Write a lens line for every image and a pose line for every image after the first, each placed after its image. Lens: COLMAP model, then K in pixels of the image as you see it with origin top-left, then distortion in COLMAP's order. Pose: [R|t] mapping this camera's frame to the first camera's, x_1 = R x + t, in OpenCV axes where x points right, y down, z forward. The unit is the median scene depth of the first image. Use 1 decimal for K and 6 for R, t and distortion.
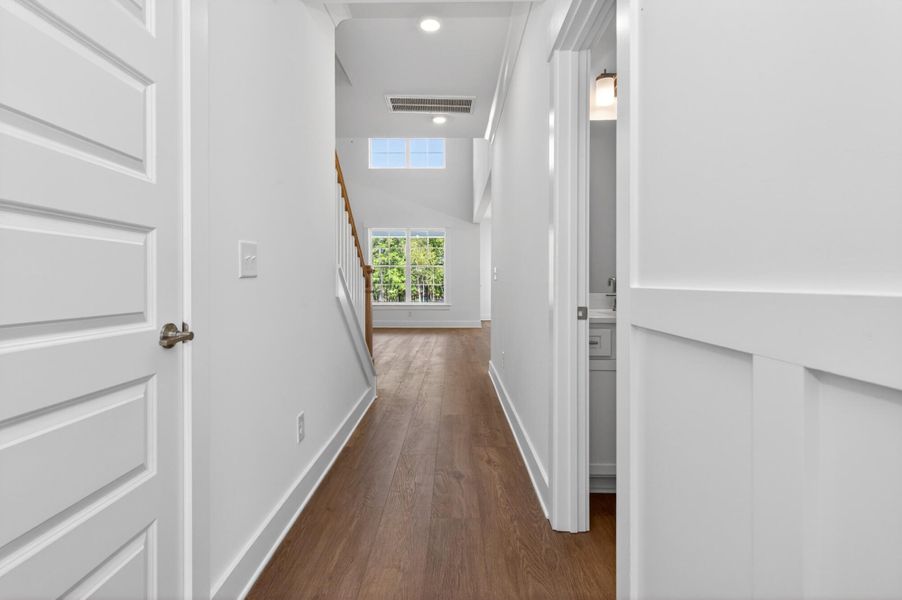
lens RADIAL K [[430.1, 0, 449.5], [0, 430.1, 283.2], [0, 0, 1]] dist [0.001498, 0.000166]
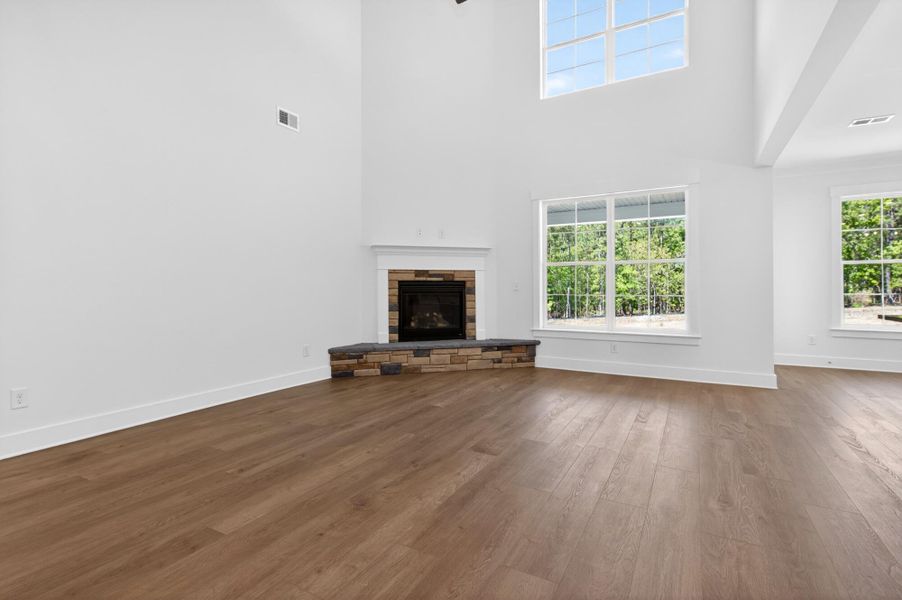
lens RADIAL K [[430.1, 0, 449.5], [0, 430.1, 283.2], [0, 0, 1]] dist [0.001498, 0.000166]
pose [[0.873209, -0.011719, -0.487206, -0.007649], [0.003103, 0.999824, -0.018487, -0.006430], [0.487337, 0.014631, 0.873091, 0.405988]]
